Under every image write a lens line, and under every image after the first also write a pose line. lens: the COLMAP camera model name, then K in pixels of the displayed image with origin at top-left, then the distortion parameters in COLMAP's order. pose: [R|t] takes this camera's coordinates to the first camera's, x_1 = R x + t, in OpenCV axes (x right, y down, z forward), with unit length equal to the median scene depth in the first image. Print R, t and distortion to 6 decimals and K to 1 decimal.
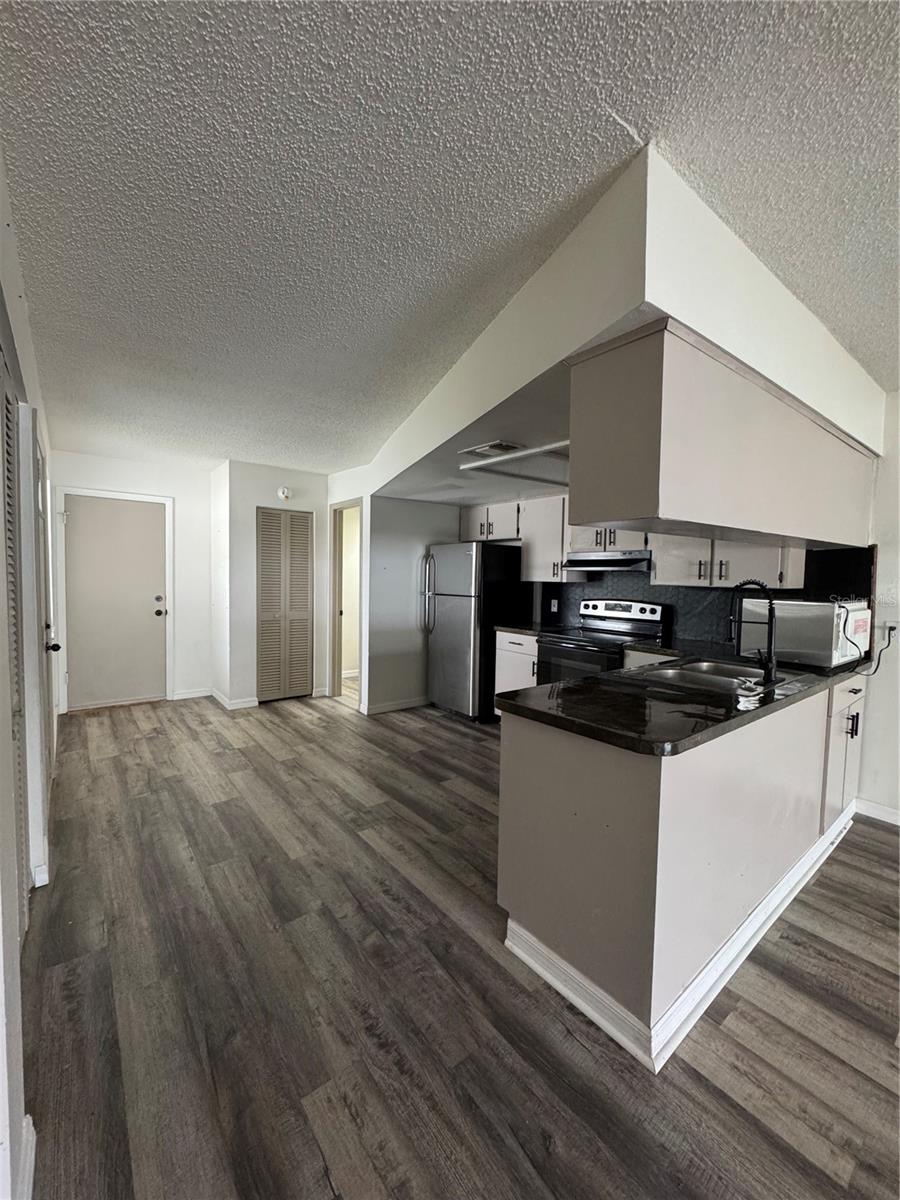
lens RADIAL K [[482.5, 0, 450.8], [0, 482.5, 598.8], [0, 0, 1]] dist [-0.003809, -0.000262]
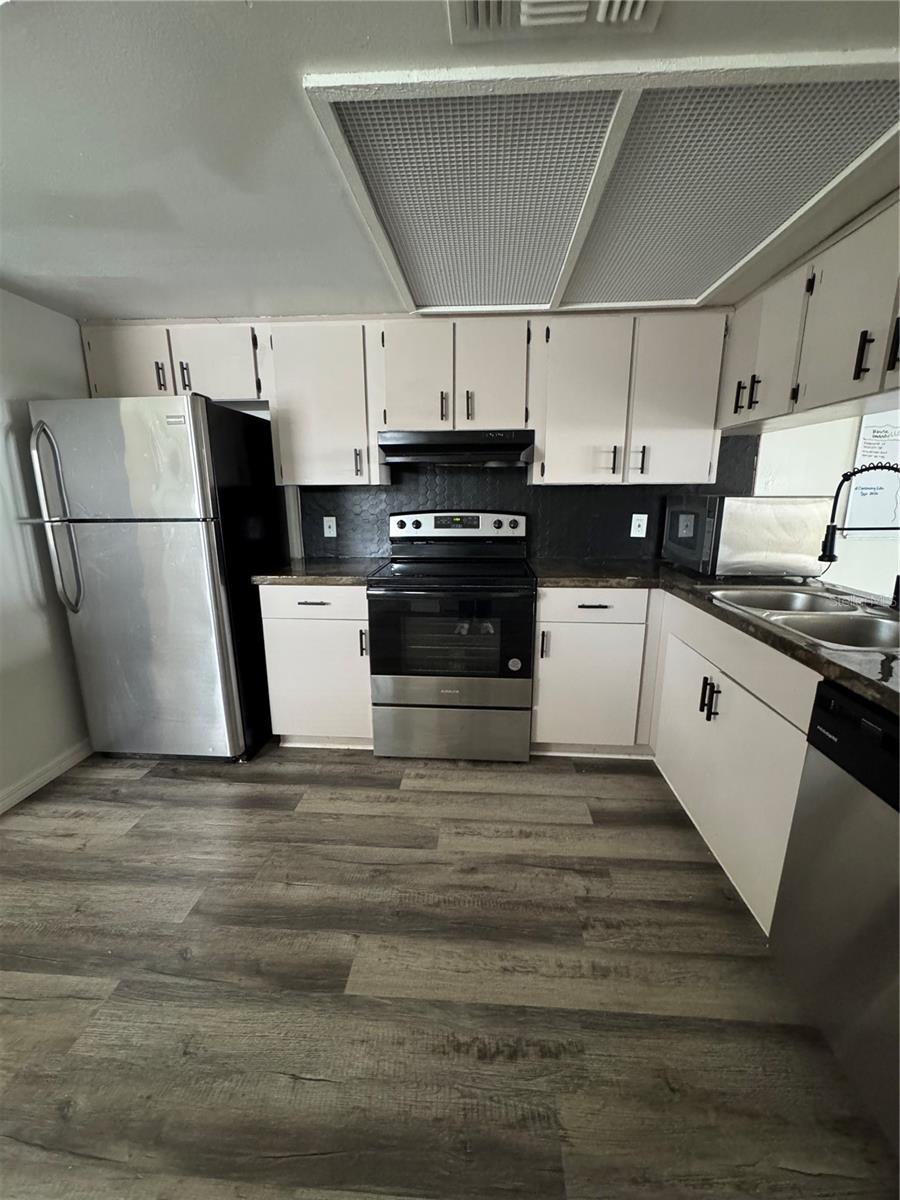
lens RADIAL K [[482.5, 0, 450.9], [0, 482.5, 600.0], [0, 0, 1]] dist [-0.003809, -0.000262]
pose [[0.673562, -0.181064, 0.716610, -0.138815], [0.051573, 0.978681, 0.198806, -0.008907], [-0.737329, -0.096951, 0.668540, 0.510095]]
